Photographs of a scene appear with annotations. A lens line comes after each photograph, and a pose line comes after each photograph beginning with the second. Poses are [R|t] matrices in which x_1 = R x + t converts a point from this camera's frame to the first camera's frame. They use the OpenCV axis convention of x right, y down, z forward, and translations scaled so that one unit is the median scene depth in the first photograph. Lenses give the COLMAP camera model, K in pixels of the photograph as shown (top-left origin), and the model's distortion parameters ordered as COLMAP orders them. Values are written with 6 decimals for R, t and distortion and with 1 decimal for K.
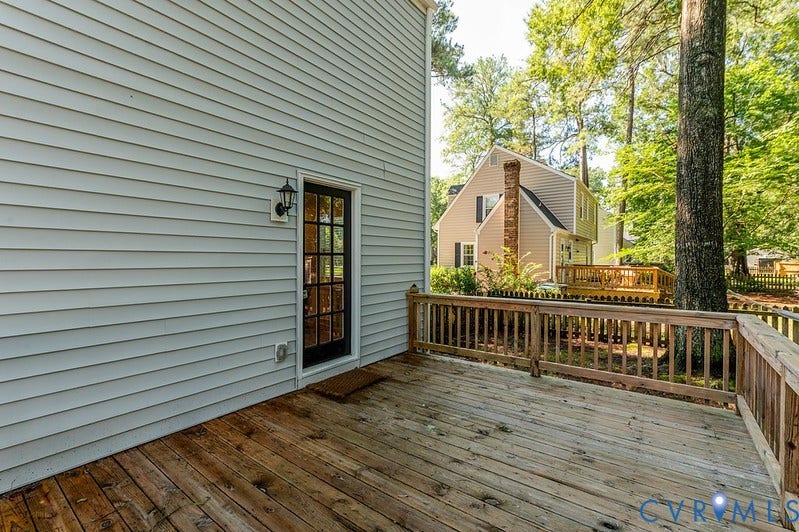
lens RADIAL K [[348.1, 0, 400.0], [0, 348.1, 258.6], [0, 0, 1]] dist [0.001550, 0.000200]
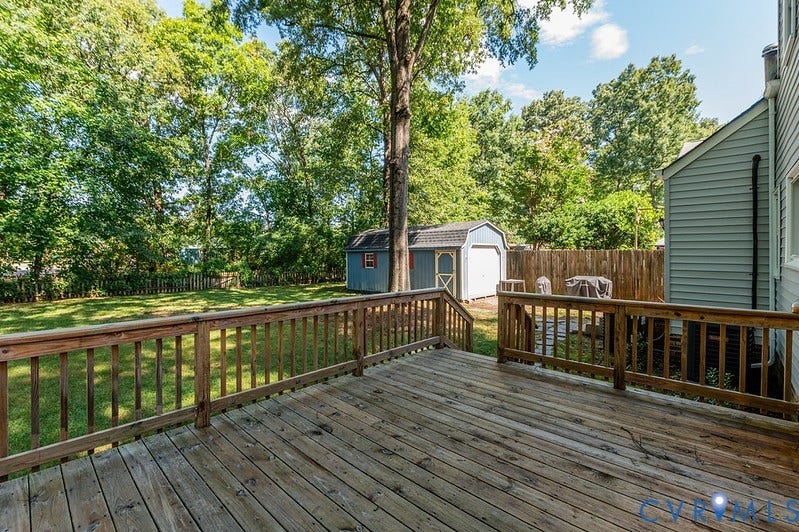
lens RADIAL K [[348.1, 0, 400.0], [0, 348.1, 258.6], [0, 0, 1]] dist [0.001550, 0.000200]
pose [[-0.994485, -0.000634, 0.104879, 0.086543], [0.000510, 0.999941, 0.010875, 0.007992], [-0.104880, 0.010869, -0.994426, 2.089980]]
